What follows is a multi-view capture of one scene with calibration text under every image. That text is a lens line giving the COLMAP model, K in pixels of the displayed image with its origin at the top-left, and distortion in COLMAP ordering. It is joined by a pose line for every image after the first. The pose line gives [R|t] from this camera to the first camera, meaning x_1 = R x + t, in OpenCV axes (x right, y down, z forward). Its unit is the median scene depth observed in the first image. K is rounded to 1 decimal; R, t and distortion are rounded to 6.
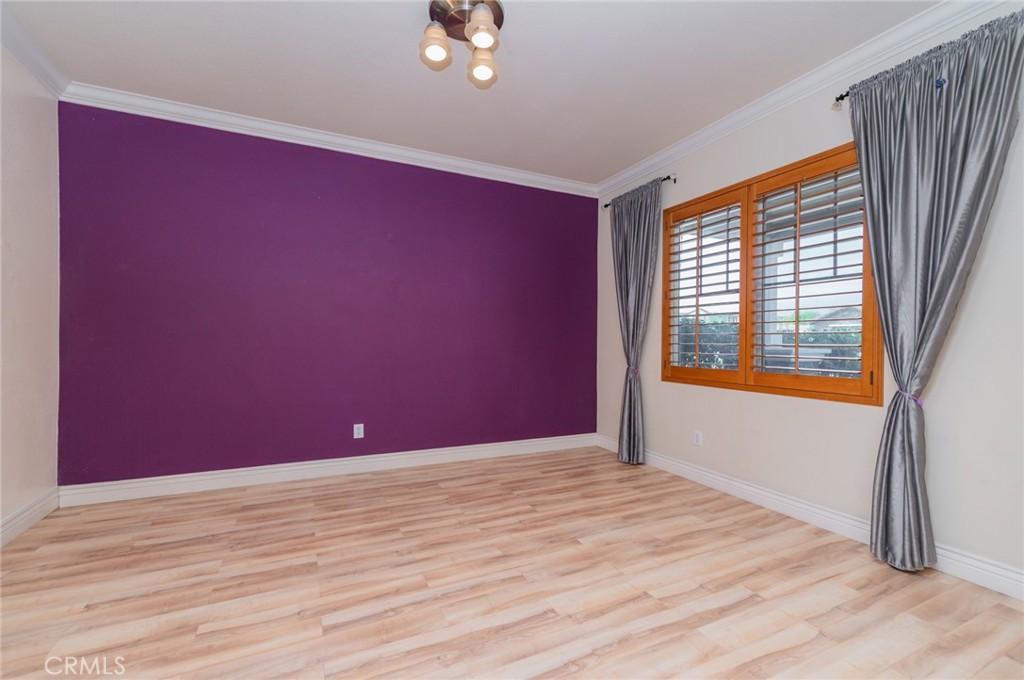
lens RADIAL K [[409.6, 0, 511.2], [0, 409.6, 341.2], [0, 0, 1]] dist [0.018674, -0.005687]
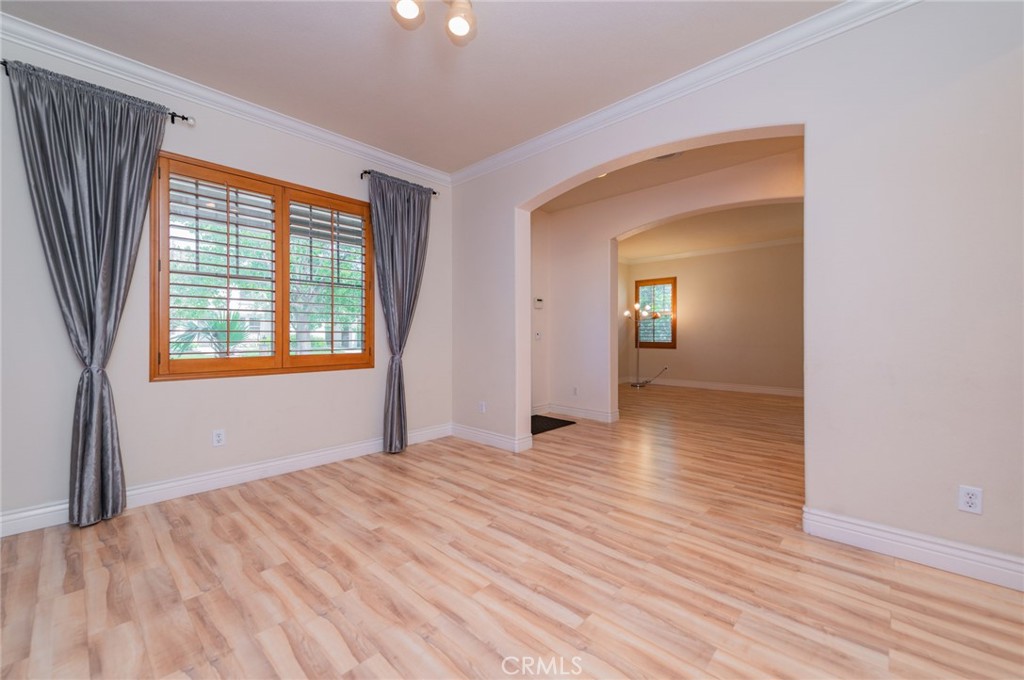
lens RADIAL K [[390.5, 0, 540.4], [0, 390.5, 351.7], [0, 0, 1]] dist [0.001976, -0.000190]
pose [[-0.364412, -0.046219, 0.930090, -0.726583], [-0.000078, 0.998769, 0.049601, 0.007250], [-0.931238, 0.018003, -0.363967, 0.828920]]
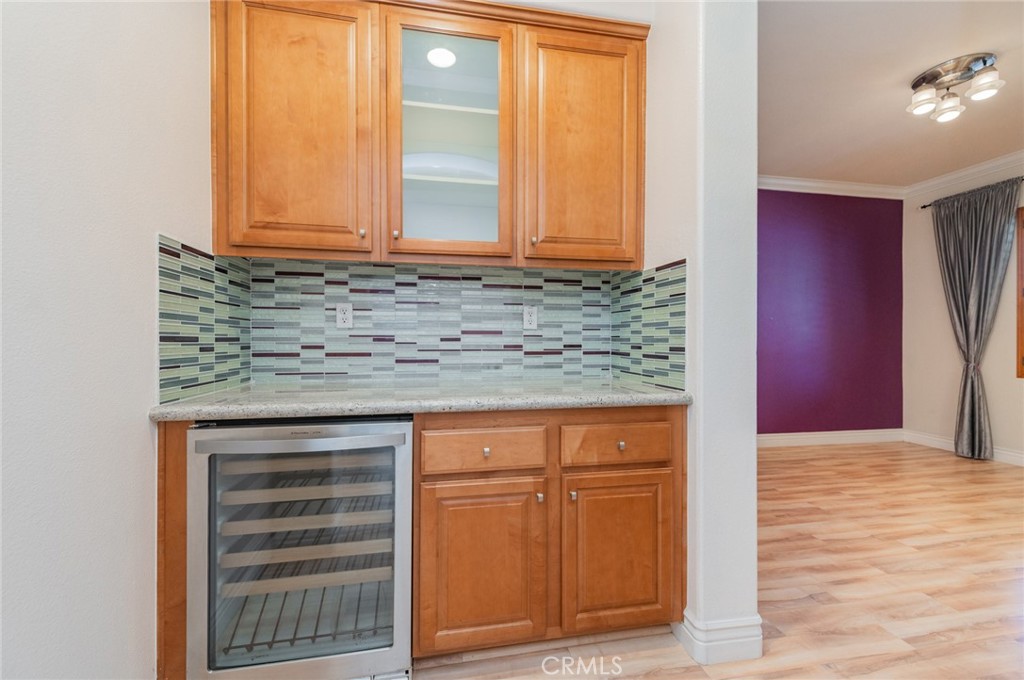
lens RADIAL K [[409.6, 0, 511.2], [0, 409.6, 341.2], [0, 0, 1]] dist [0.018674, -0.005687]
pose [[0.973934, -0.005390, -0.226768, -0.836691], [0.005804, 0.999982, 0.001157, -0.002688], [0.226758, -0.002443, 0.973948, -0.379670]]
